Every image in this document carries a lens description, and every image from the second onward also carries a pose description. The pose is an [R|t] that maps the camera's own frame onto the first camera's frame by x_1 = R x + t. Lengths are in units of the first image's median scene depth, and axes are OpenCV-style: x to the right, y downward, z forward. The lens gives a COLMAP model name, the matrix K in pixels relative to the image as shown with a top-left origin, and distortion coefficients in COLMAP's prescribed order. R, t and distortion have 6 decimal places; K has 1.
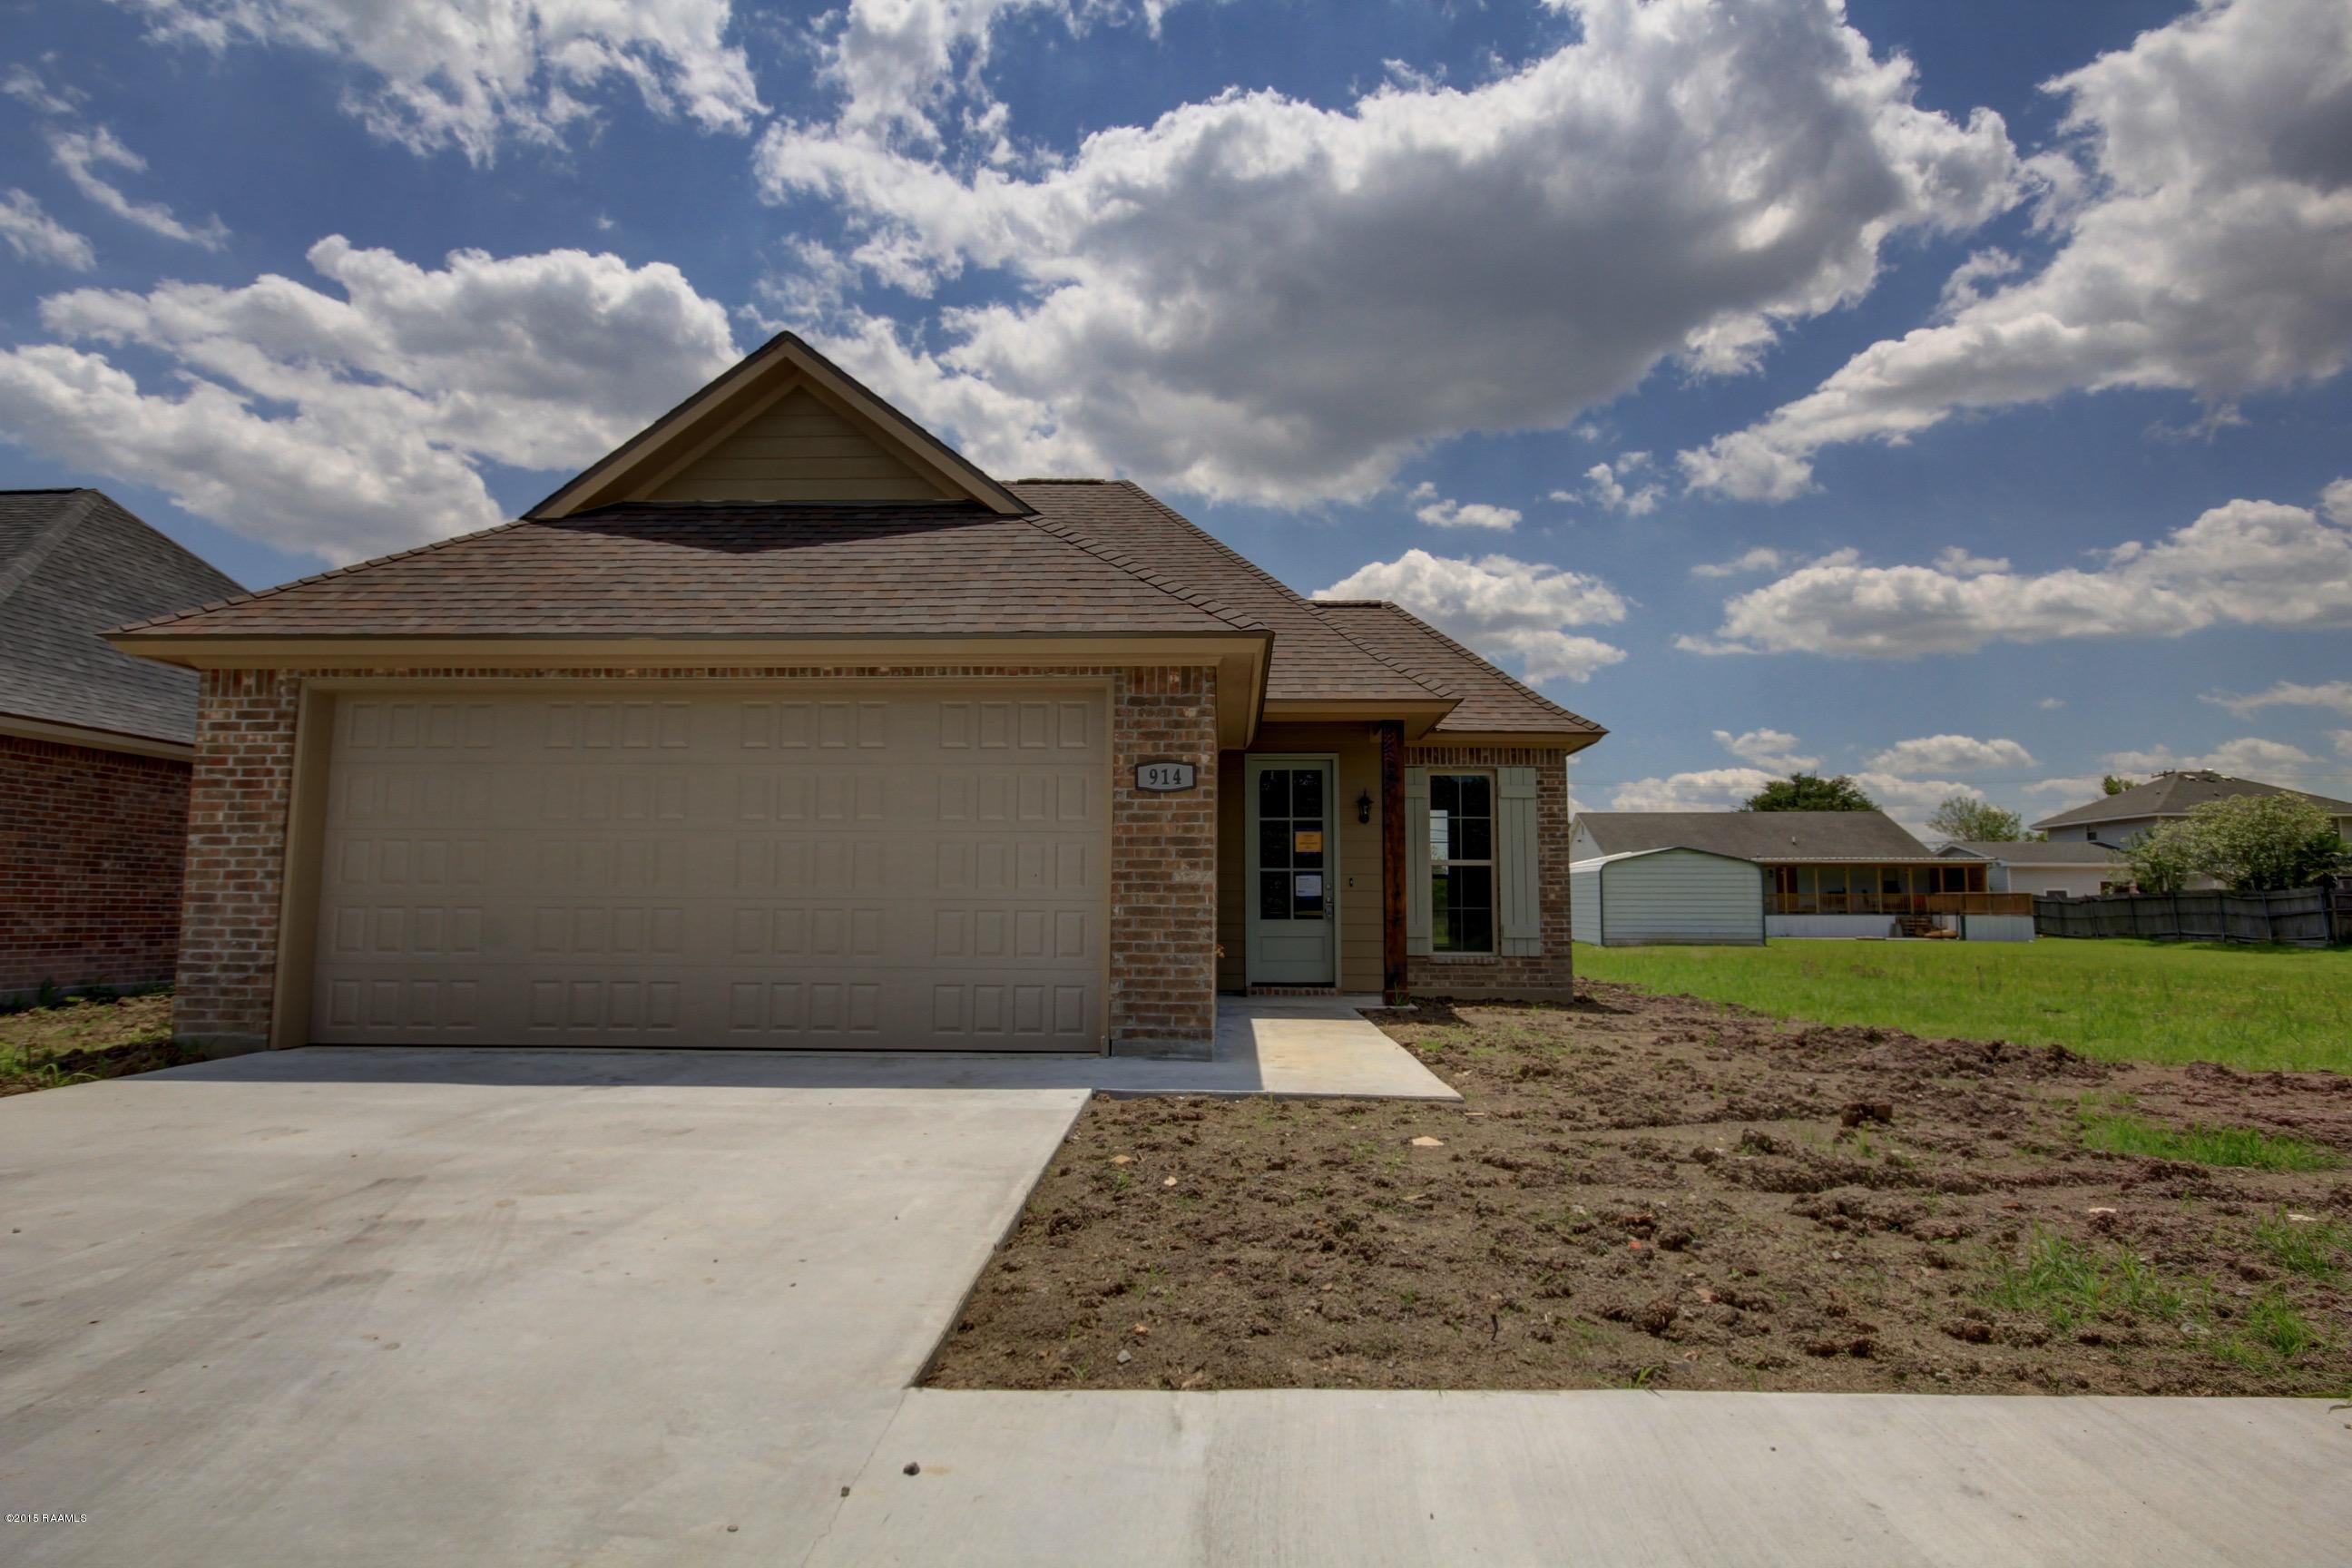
lens RADIAL K [[1305.0, 0, 1176.0], [0, 1305.0, 784.0], [0, 0, 1]] dist [0.019068, 0.000360]
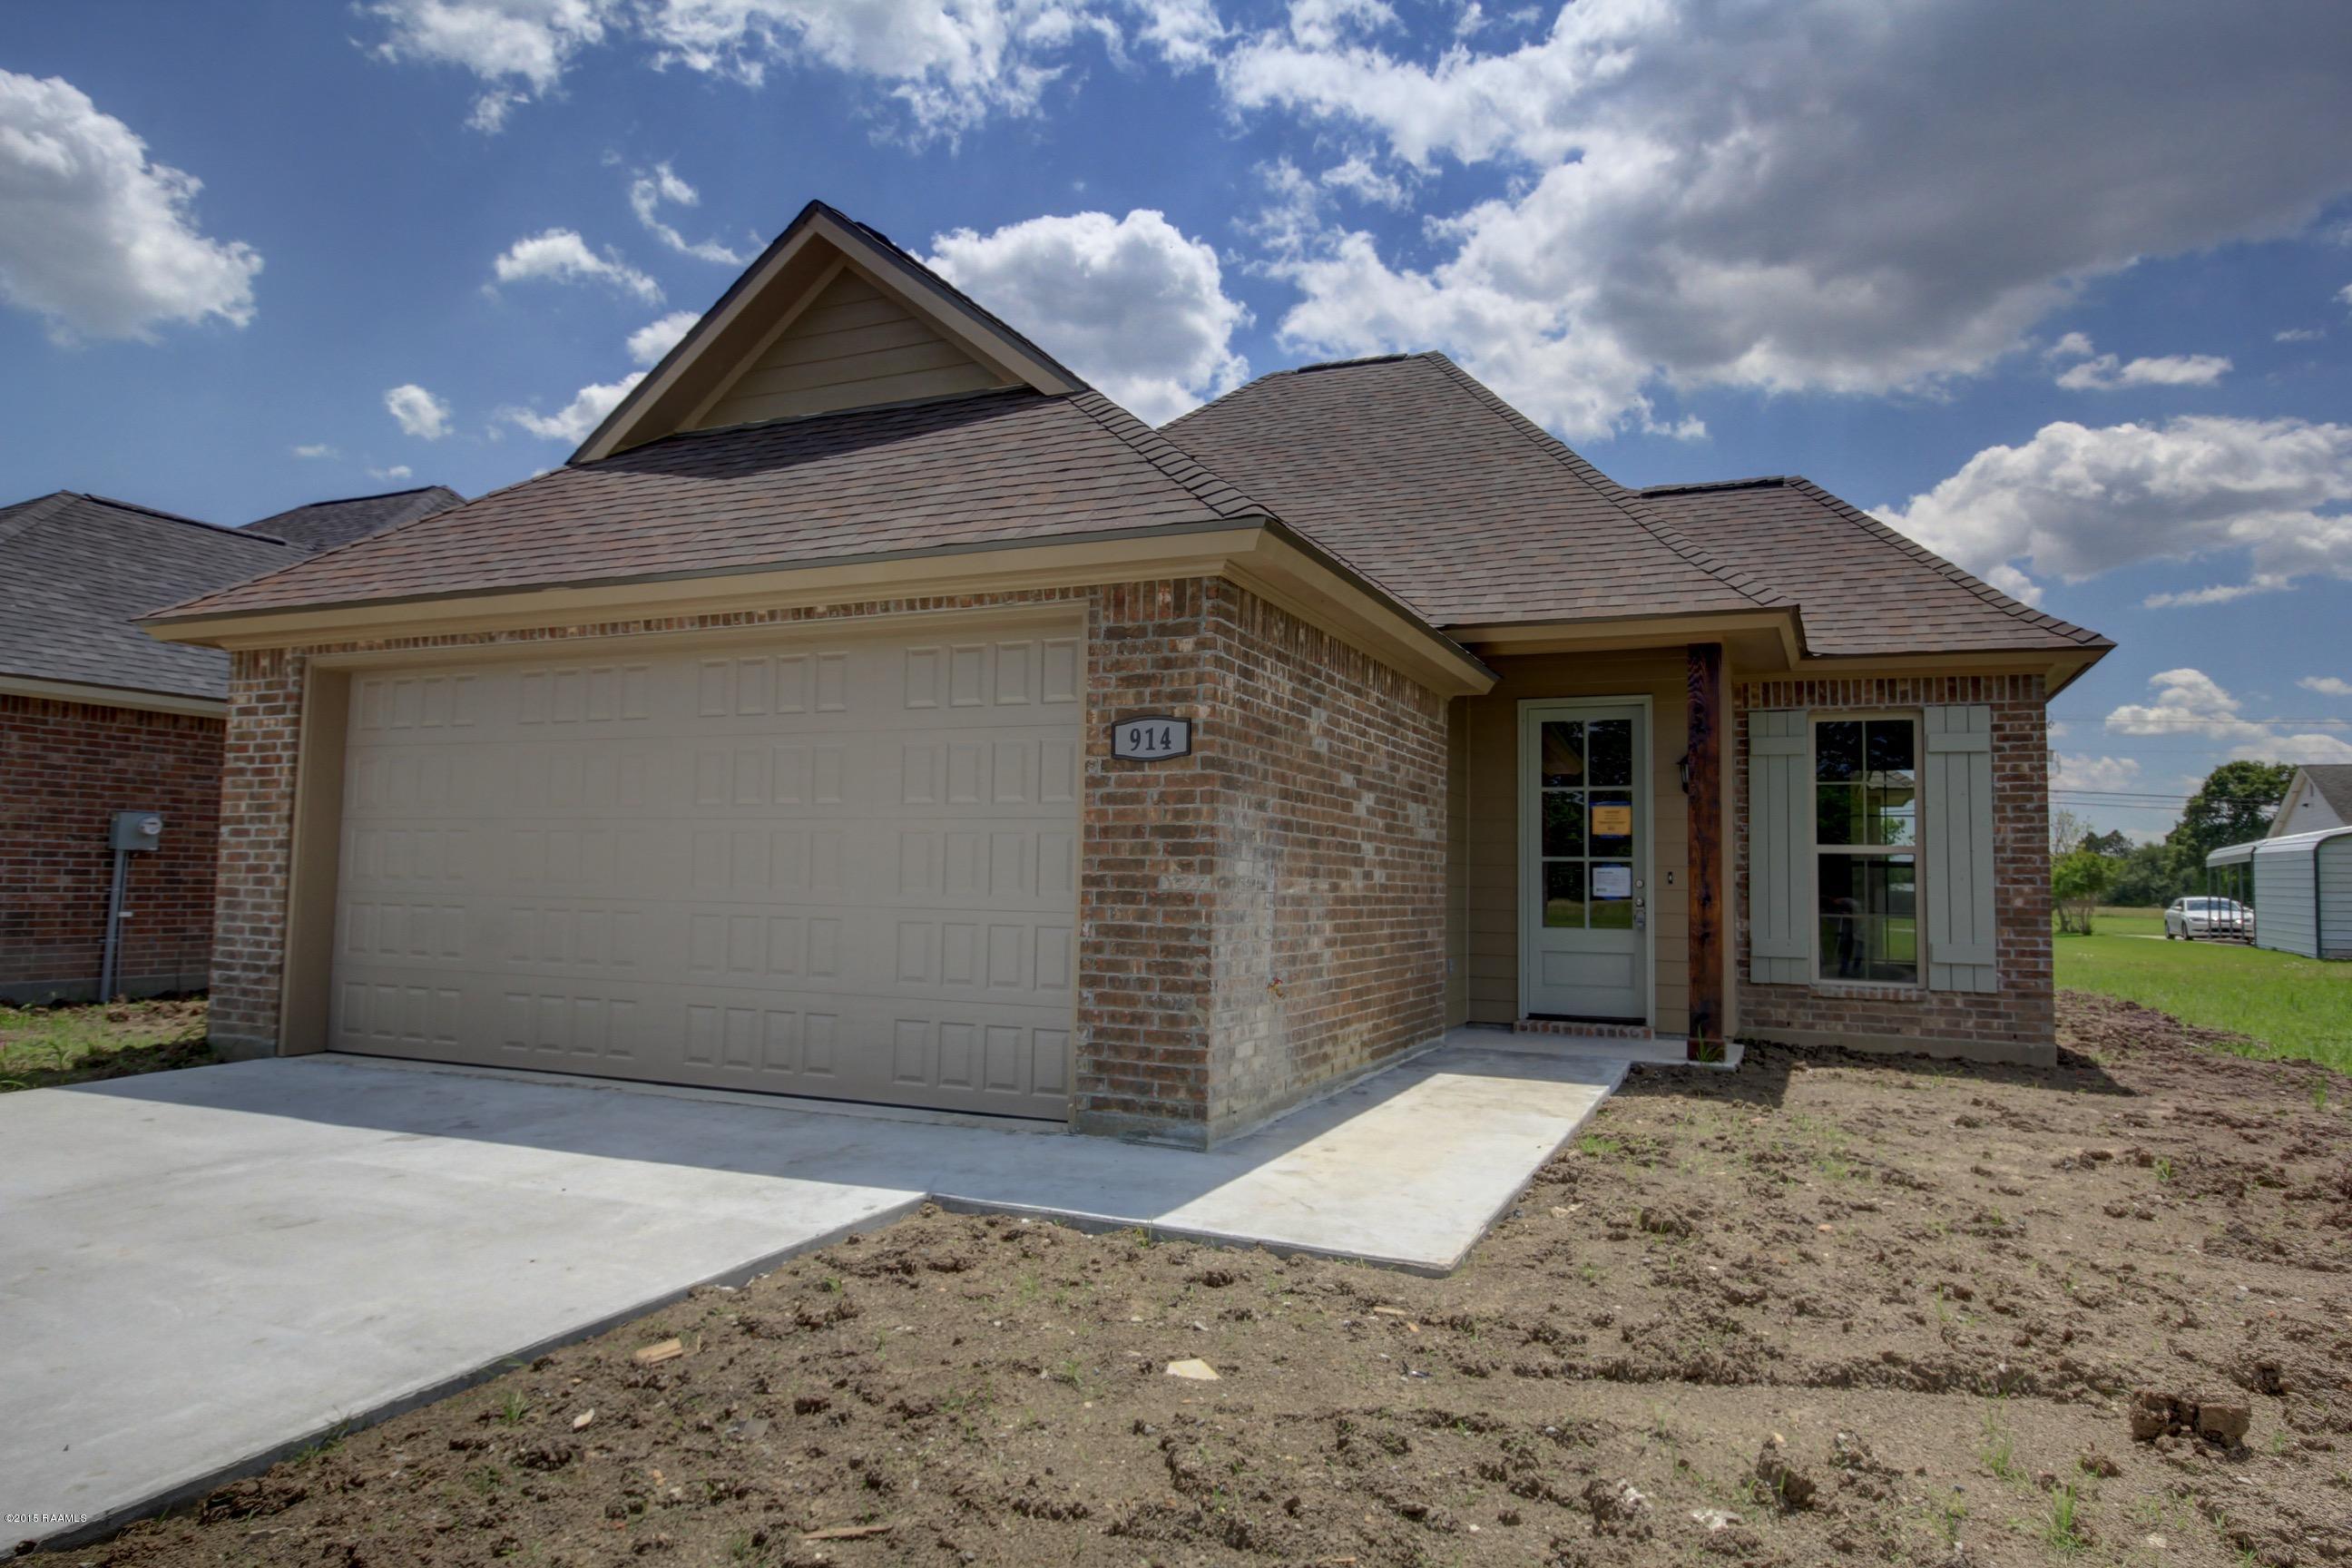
lens RADIAL K [[1424.3, 0, 1176.0], [0, 1424.3, 784.0], [0, 0, 1]] dist [0.068640, -0.088328]
pose [[0.926338, -0.014487, -0.376414, 0.286246], [0.024272, 0.999479, 0.021267, 0.002481], [0.375909, -0.028837, 0.926208, 0.293307]]
